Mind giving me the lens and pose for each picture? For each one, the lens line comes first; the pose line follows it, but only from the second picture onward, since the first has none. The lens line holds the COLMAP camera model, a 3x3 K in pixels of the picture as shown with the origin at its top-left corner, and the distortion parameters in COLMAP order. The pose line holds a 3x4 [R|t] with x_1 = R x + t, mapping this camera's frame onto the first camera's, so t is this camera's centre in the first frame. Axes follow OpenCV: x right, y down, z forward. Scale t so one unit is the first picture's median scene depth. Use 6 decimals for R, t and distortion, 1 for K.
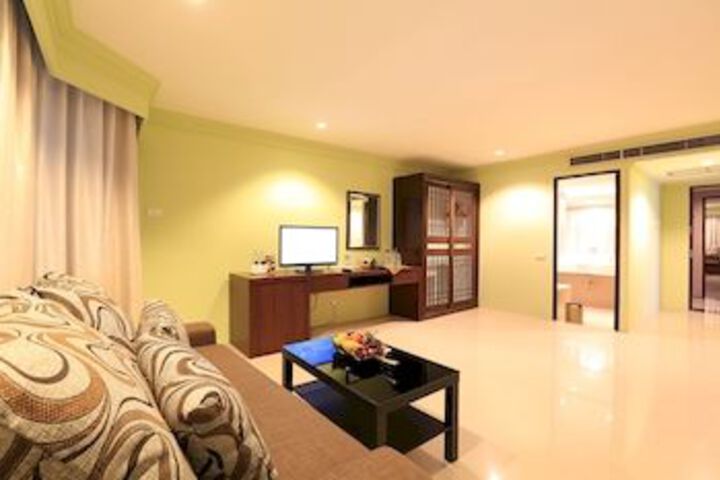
lens RADIAL K [[334.7, 0, 357.8], [0, 334.7, 232.9], [0, 0, 1]] dist [-0.034795, 0.007391]
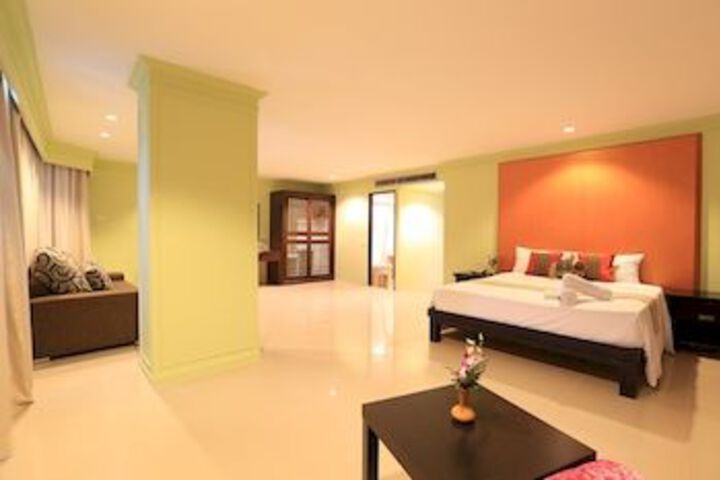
lens RADIAL K [[334.7, 0, 351.9], [0, 334.7, 239.0], [0, 0, 1]] dist [-0.034795, 0.007391]
pose [[0.999072, 0.001364, 0.043061, 0.427912], [-0.002938, 0.999329, 0.036515, -0.011042], [-0.042982, -0.036608, 0.998405, -0.534857]]
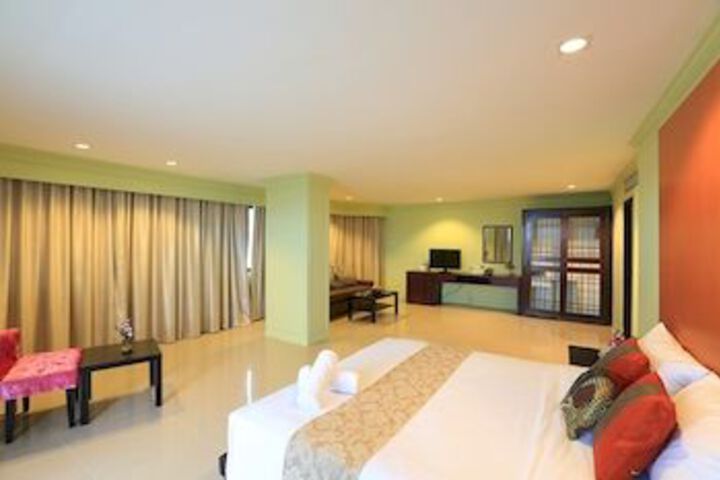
lens RADIAL K [[334.7, 0, 358.5], [0, 334.7, 242.7], [0, 0, 1]] dist [-0.034795, 0.007391]
pose [[0.299410, -0.001211, -0.954124, 1.248842], [0.009990, 0.999948, 0.001866, -0.050740], [0.954072, -0.010091, 0.299406, -0.055656]]
